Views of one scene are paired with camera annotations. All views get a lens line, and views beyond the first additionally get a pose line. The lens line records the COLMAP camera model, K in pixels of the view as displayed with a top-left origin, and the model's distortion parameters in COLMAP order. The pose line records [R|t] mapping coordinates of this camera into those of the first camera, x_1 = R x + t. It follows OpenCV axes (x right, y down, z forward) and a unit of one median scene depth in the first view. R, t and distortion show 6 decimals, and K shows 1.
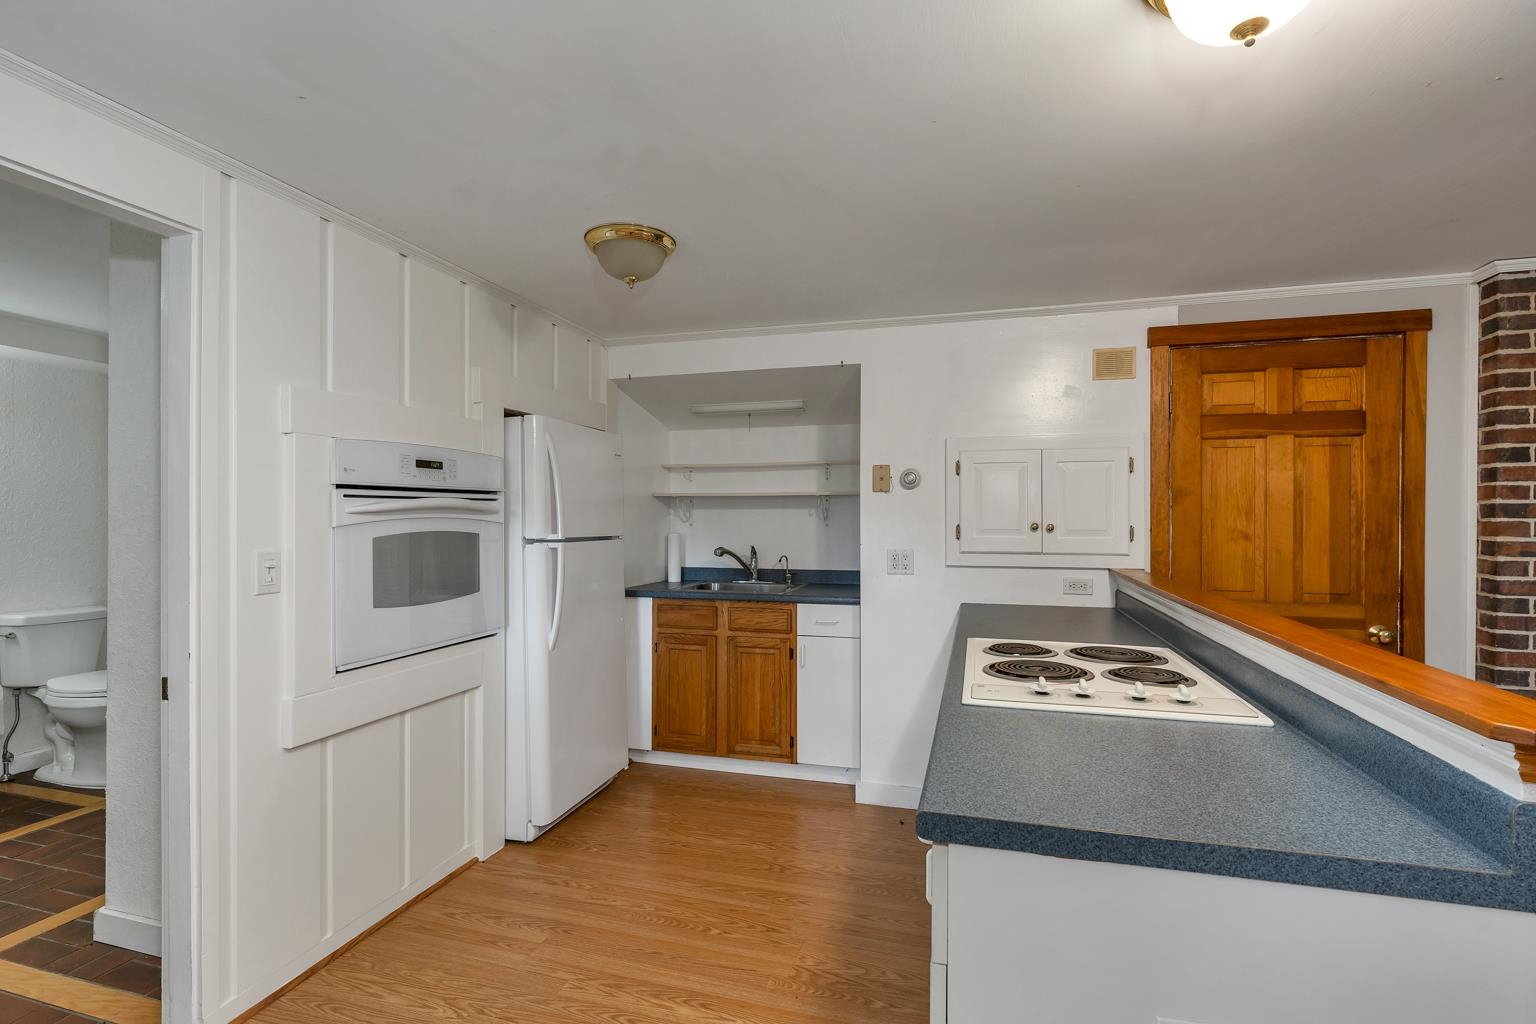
lens RADIAL K [[745.3, 0, 757.8], [0, 745.3, 508.5], [0, 0, 1]] dist [-0.000676, 0.000259]
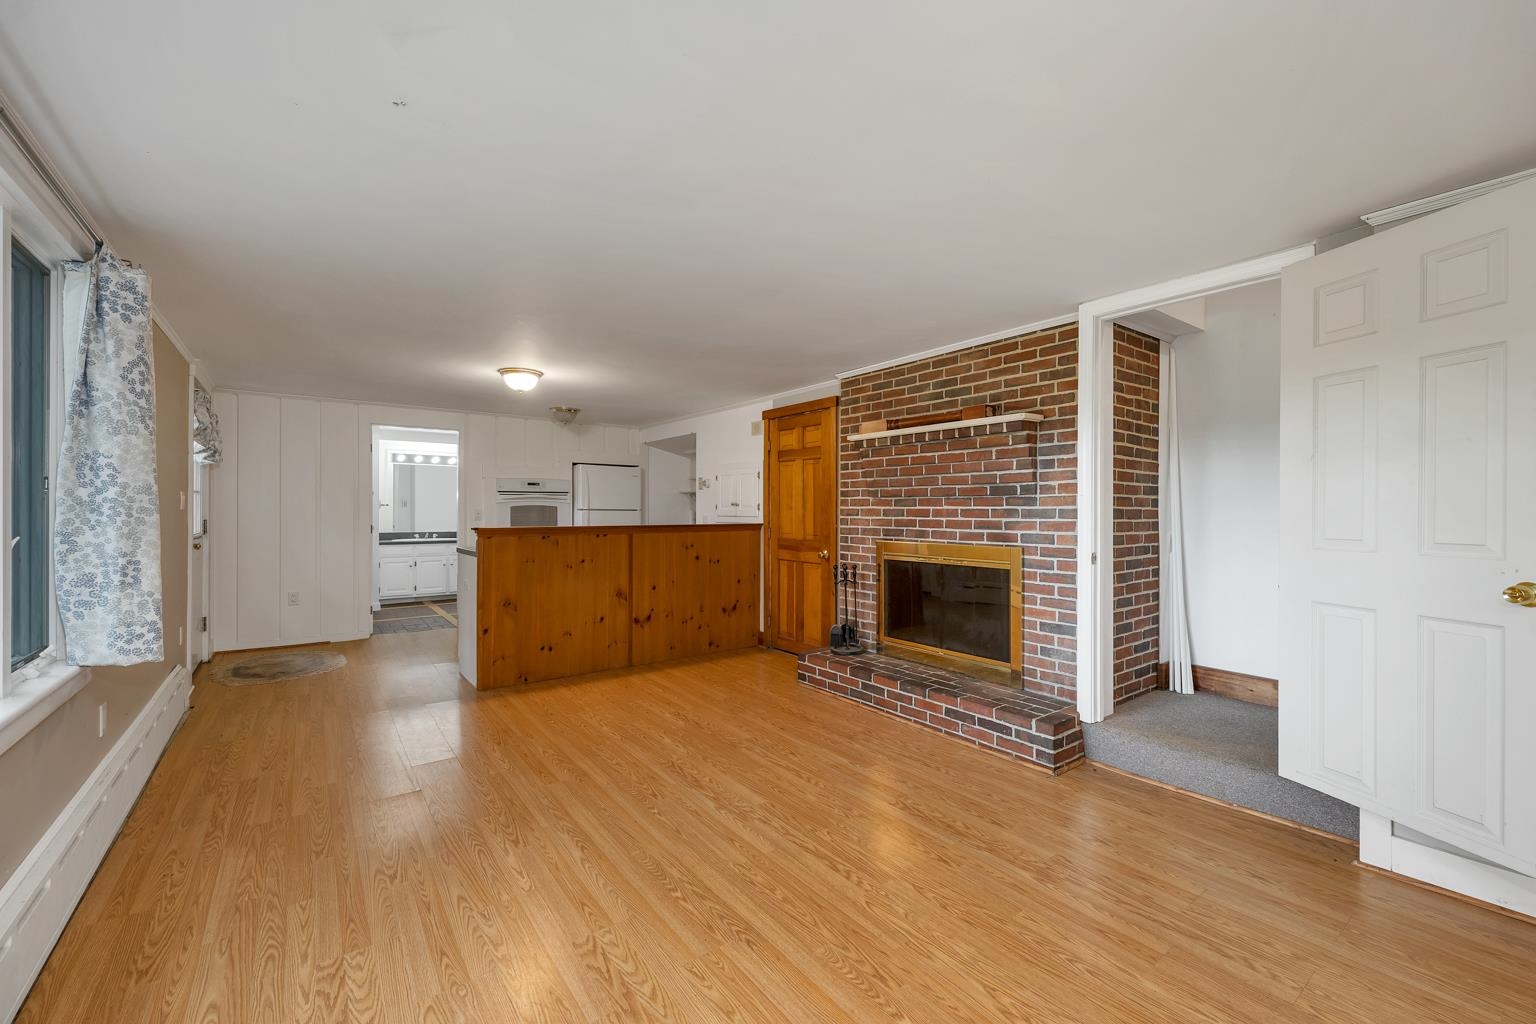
lens RADIAL K [[631.2, 0, 776.1], [0, 631.2, 512.3], [0, 0, 1]] dist [0.000986, 0.000085]
pose [[0.813640, 0.003312, -0.581360, 1.625144], [0.008553, 0.999807, 0.017666, 0.017928], [0.581307, -0.019346, 0.813455, -0.473005]]
